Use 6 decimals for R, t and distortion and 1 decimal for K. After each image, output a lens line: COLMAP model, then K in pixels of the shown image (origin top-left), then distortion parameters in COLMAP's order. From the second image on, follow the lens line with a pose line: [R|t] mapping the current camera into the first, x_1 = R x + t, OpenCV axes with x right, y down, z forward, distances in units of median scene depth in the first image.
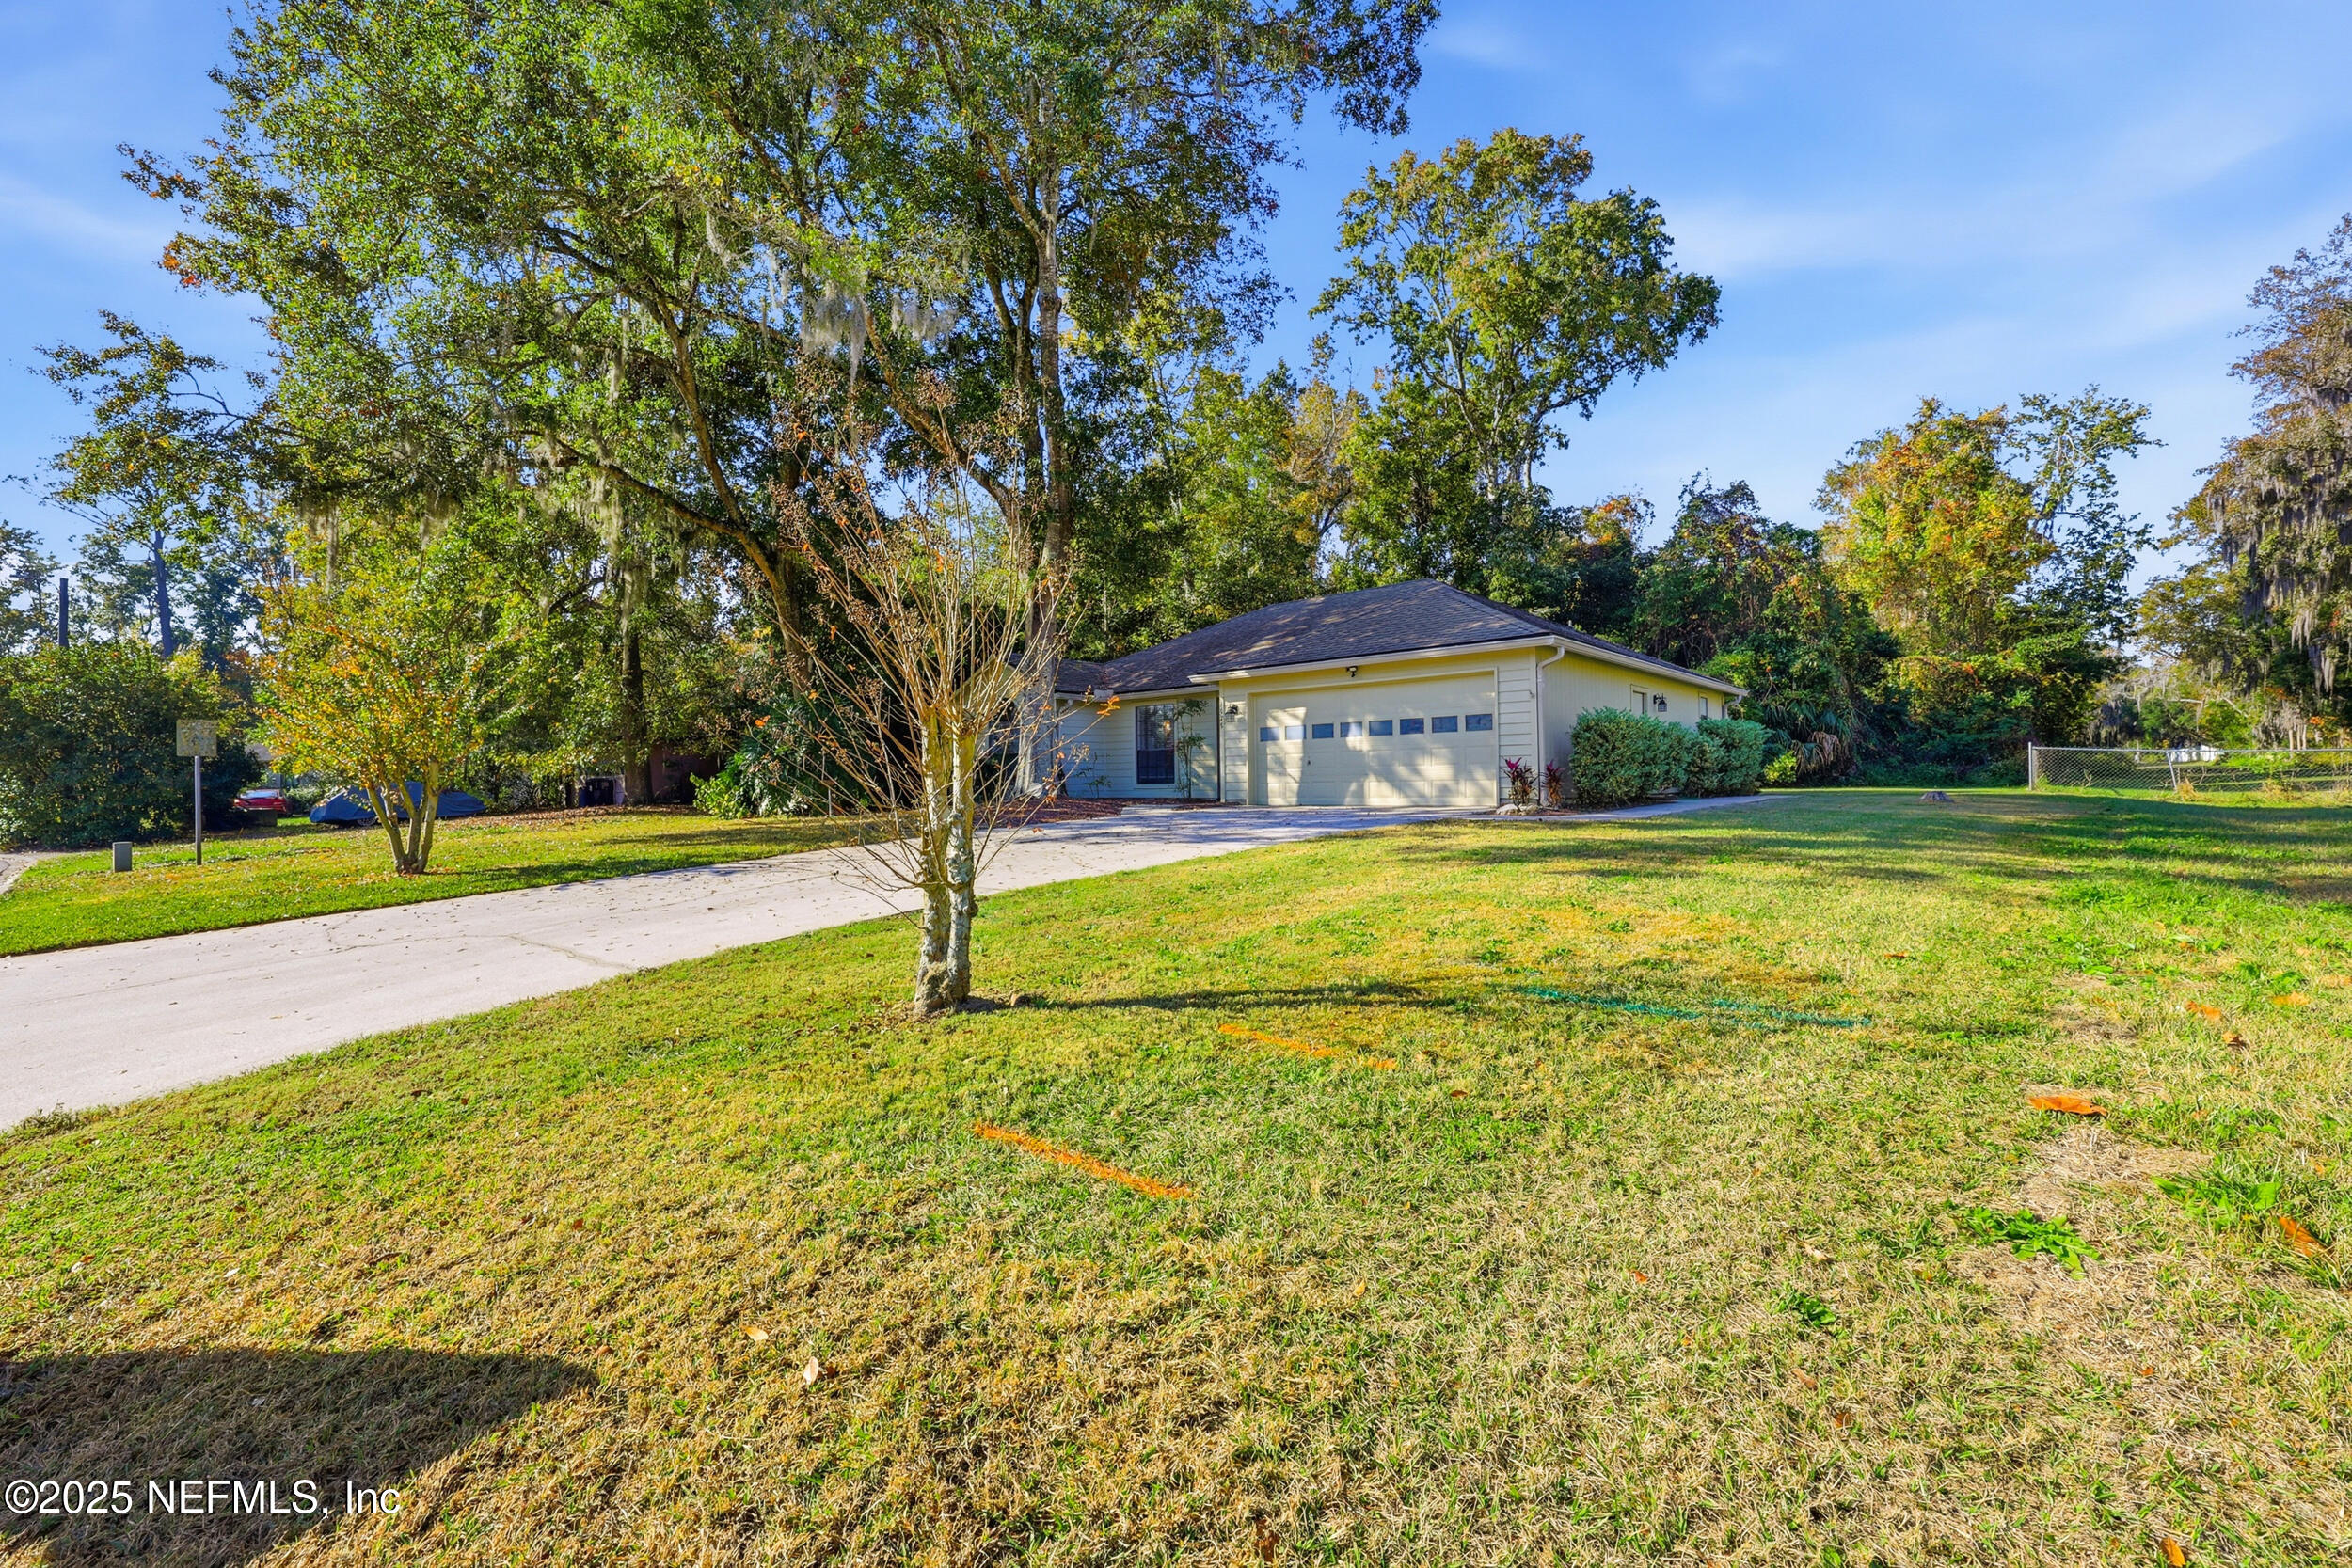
lens RADIAL K [[944.6, 0, 1173.3], [0, 944.6, 782.9], [0, 0, 1]] dist [0.000599, 0.000001]
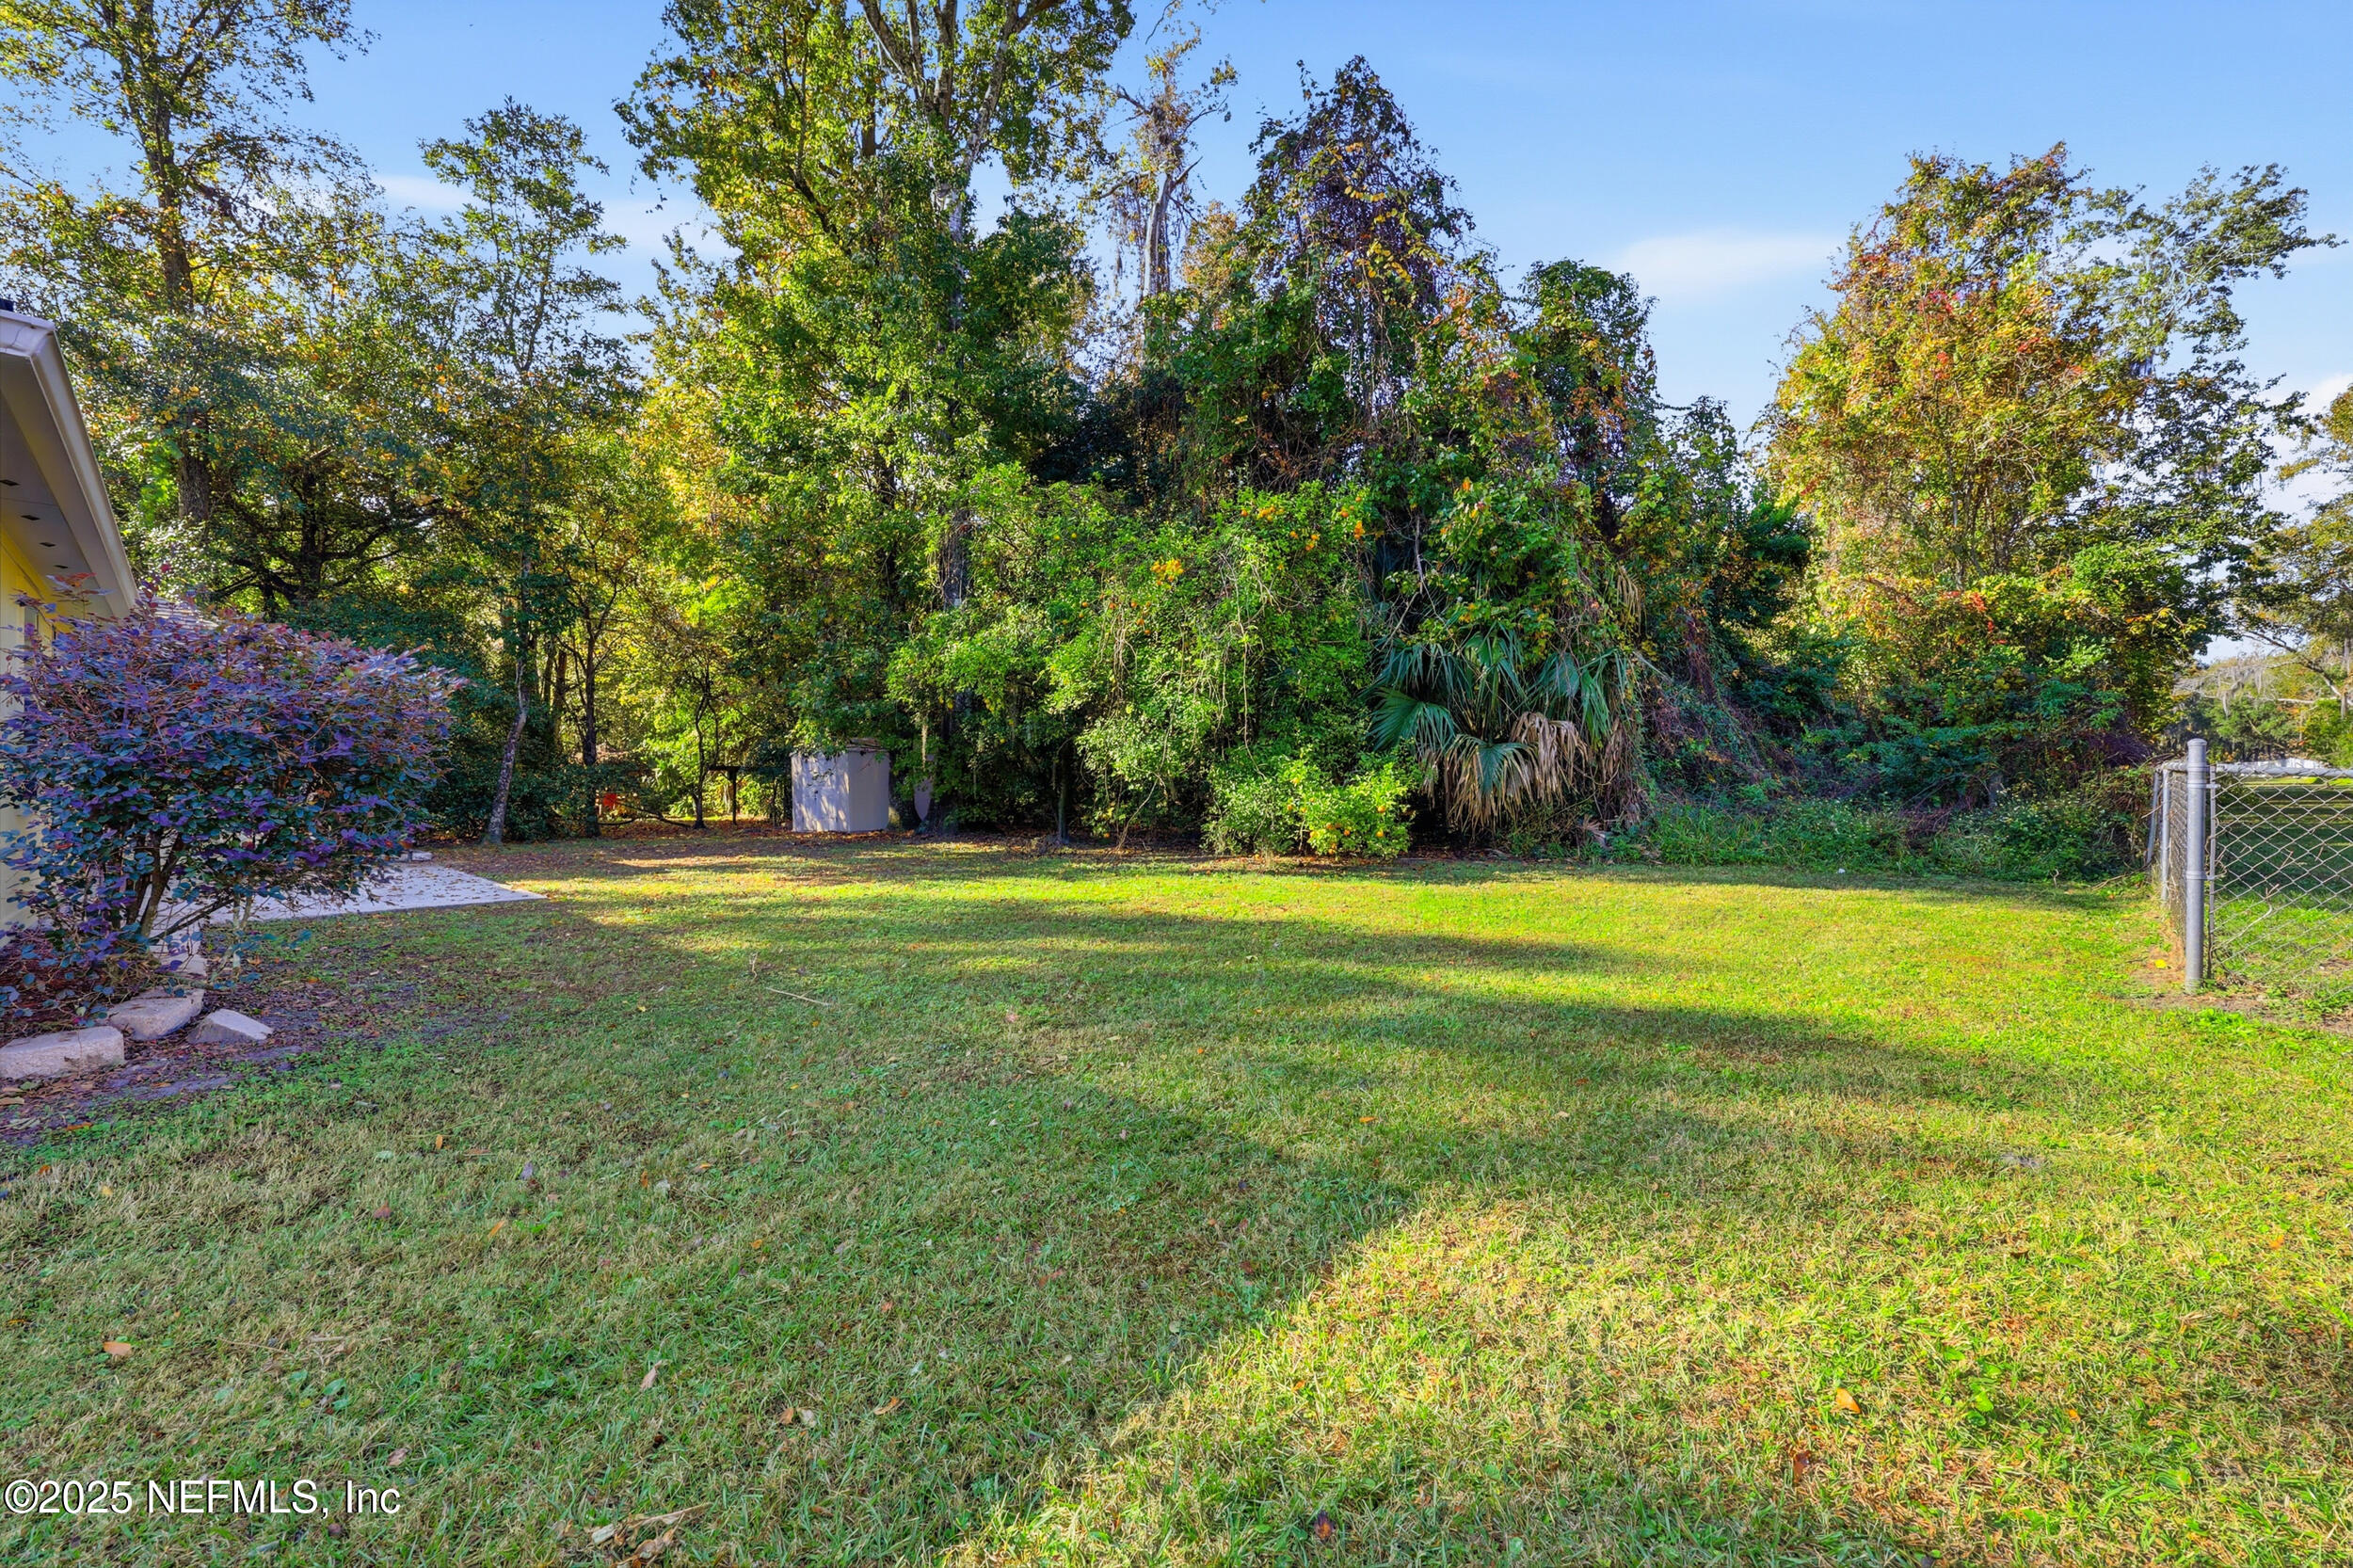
lens RADIAL K [[929.7, 0, 1153.8], [0, 929.7, 793.4], [0, 0, 1]] dist [-0.001570, -0.000008]
pose [[0.999027, 0.013981, -0.041824, 0.343213], [-0.013436, 0.999822, 0.013276, -0.015706], [0.042002, -0.012701, 0.999037, 0.391187]]
